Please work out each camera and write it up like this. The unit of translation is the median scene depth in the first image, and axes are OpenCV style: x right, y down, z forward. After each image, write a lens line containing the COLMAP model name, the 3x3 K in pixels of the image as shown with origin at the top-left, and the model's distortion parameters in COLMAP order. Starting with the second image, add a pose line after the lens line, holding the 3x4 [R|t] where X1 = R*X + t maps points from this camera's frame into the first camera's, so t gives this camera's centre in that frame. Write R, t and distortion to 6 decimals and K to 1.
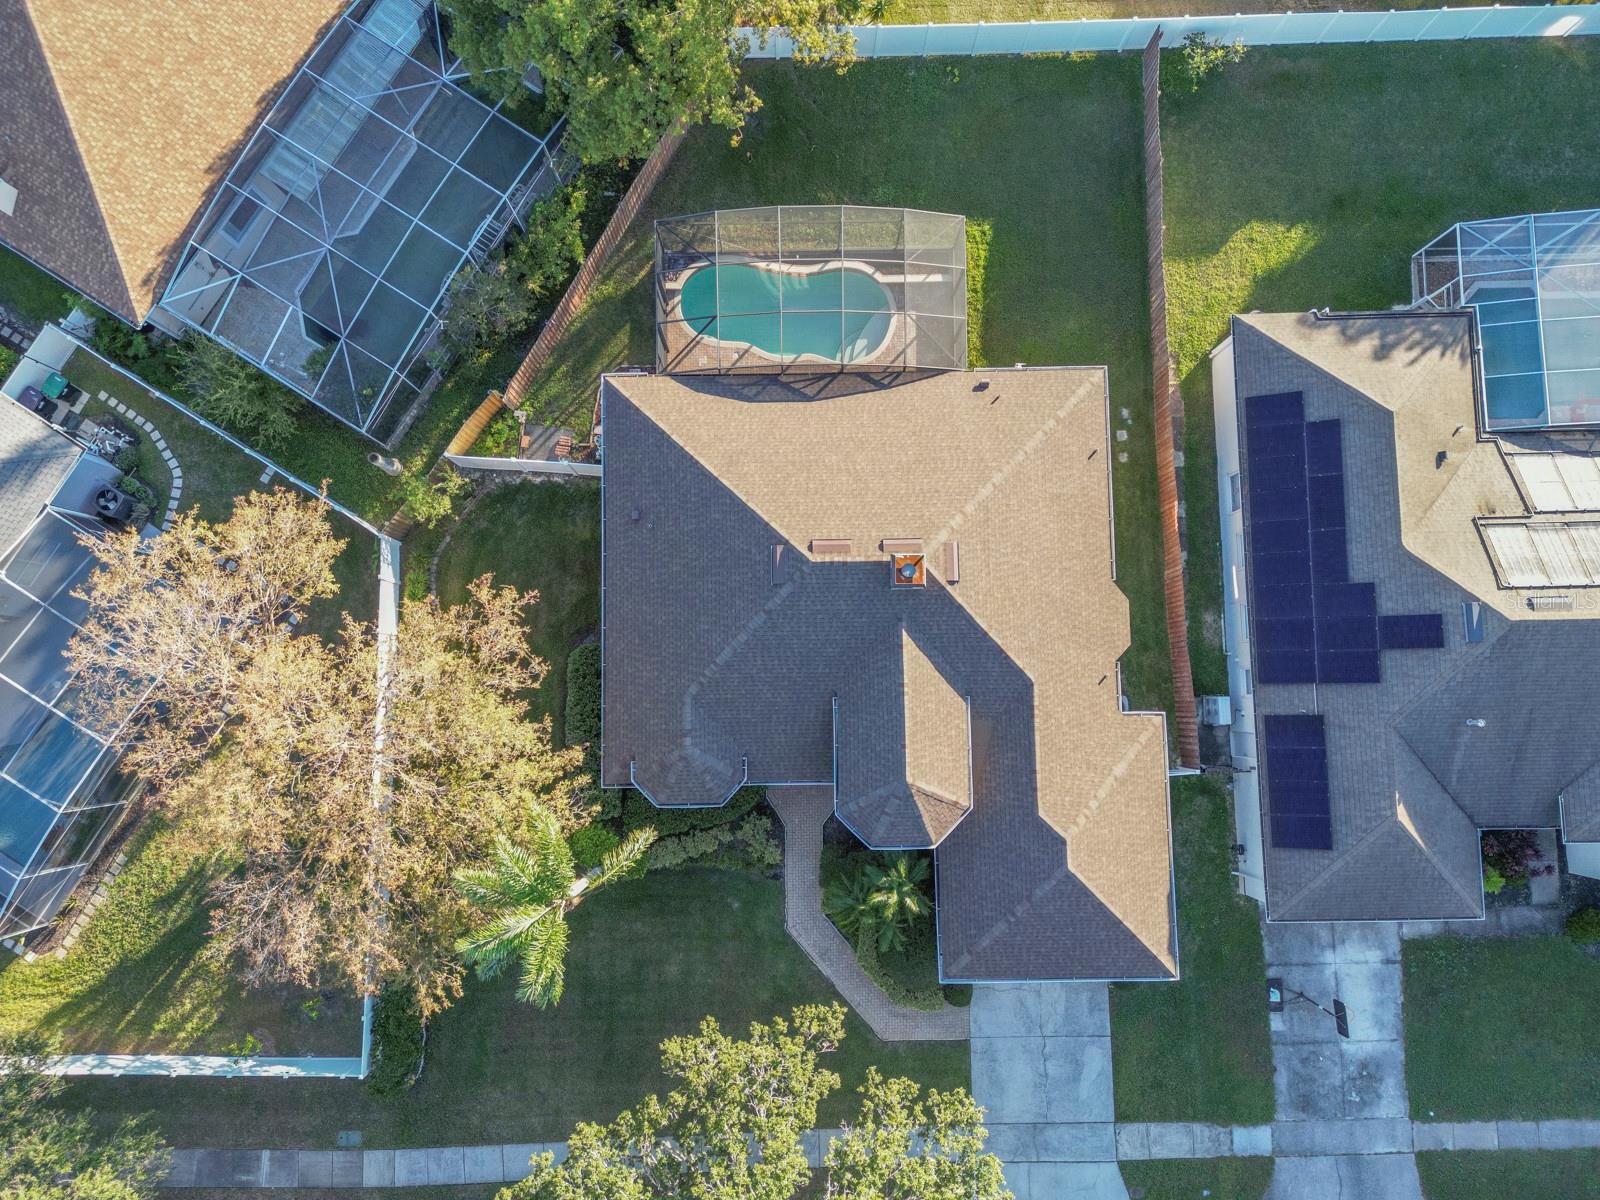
lens RADIAL K [[1112.2, 0, 800.0], [0, 1112.2, 600.0], [0, 0, 1]] dist [0.090762, -0.094657]
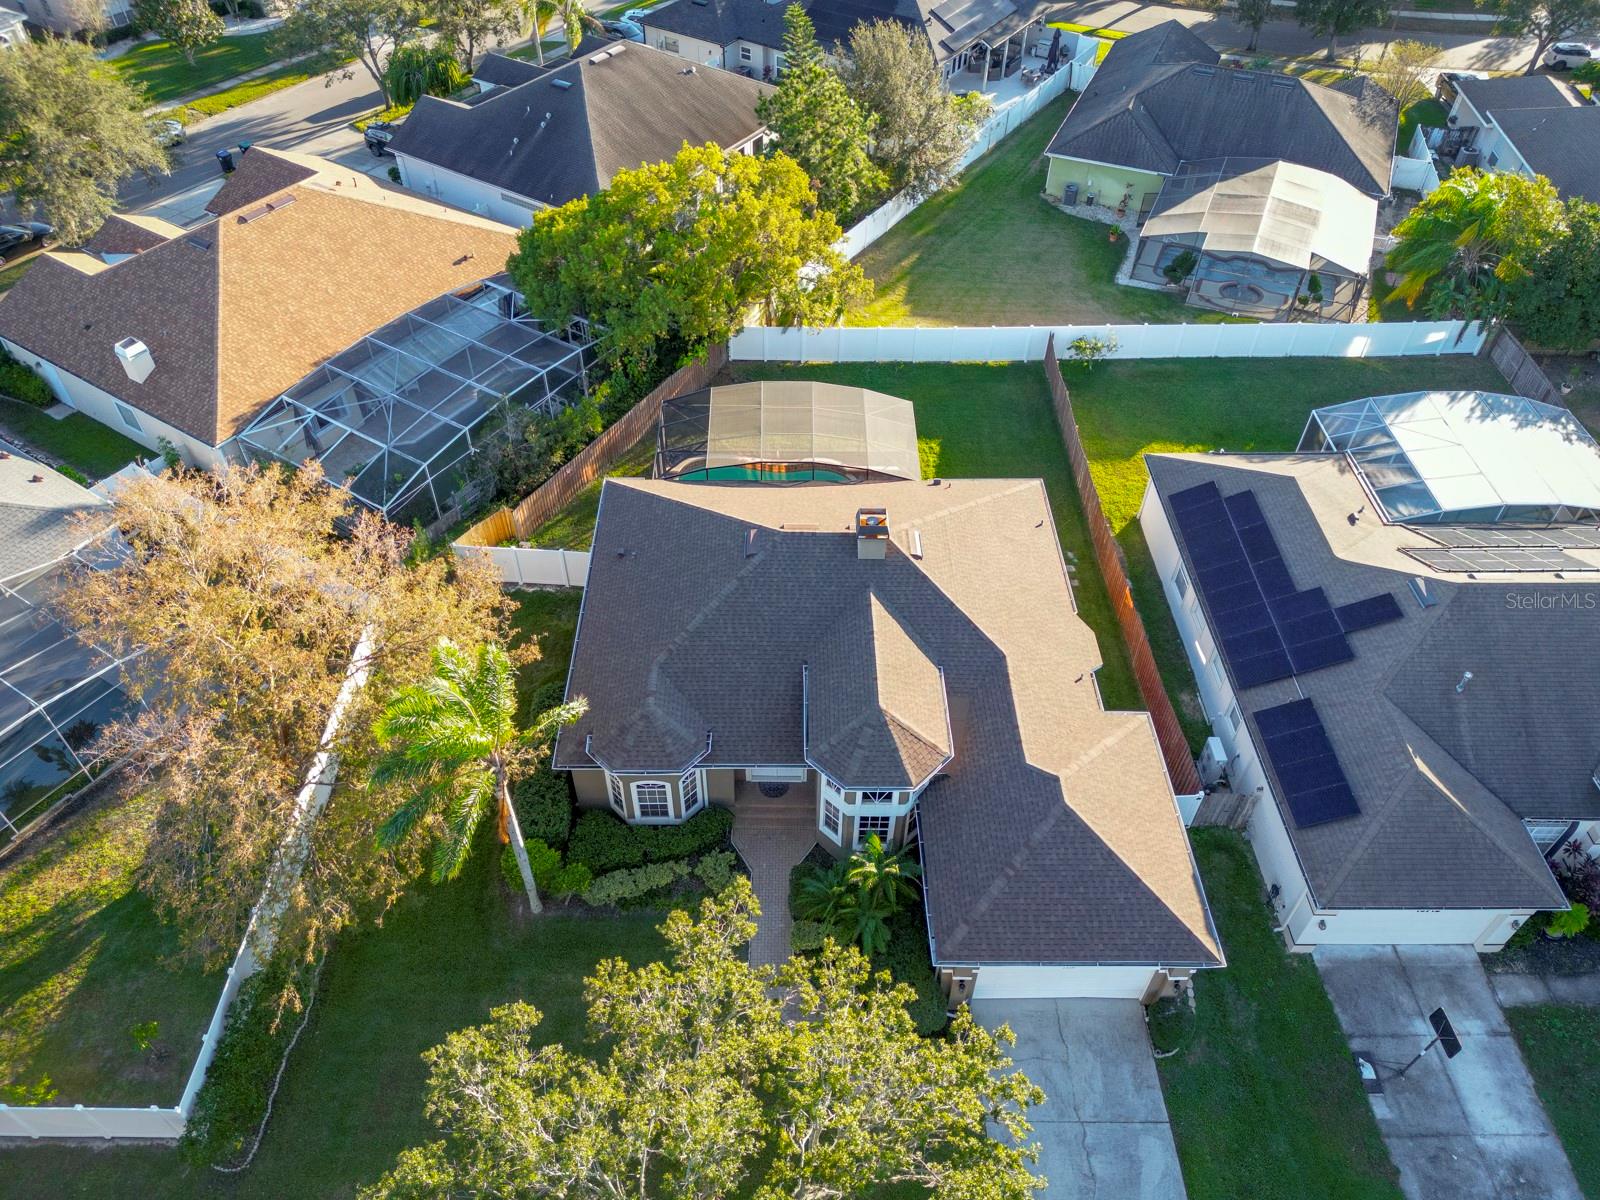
lens RADIAL K [[1112.2, 0, 800.0], [0, 1112.2, 600.0], [0, 0, 1]] dist [0.090762, -0.094657]
pose [[0.999975, 0.006980, -0.000782, 0.026727], [-0.005871, 0.769518, -0.638598, 0.657036], [-0.003855, 0.638587, 0.769540, 0.204989]]
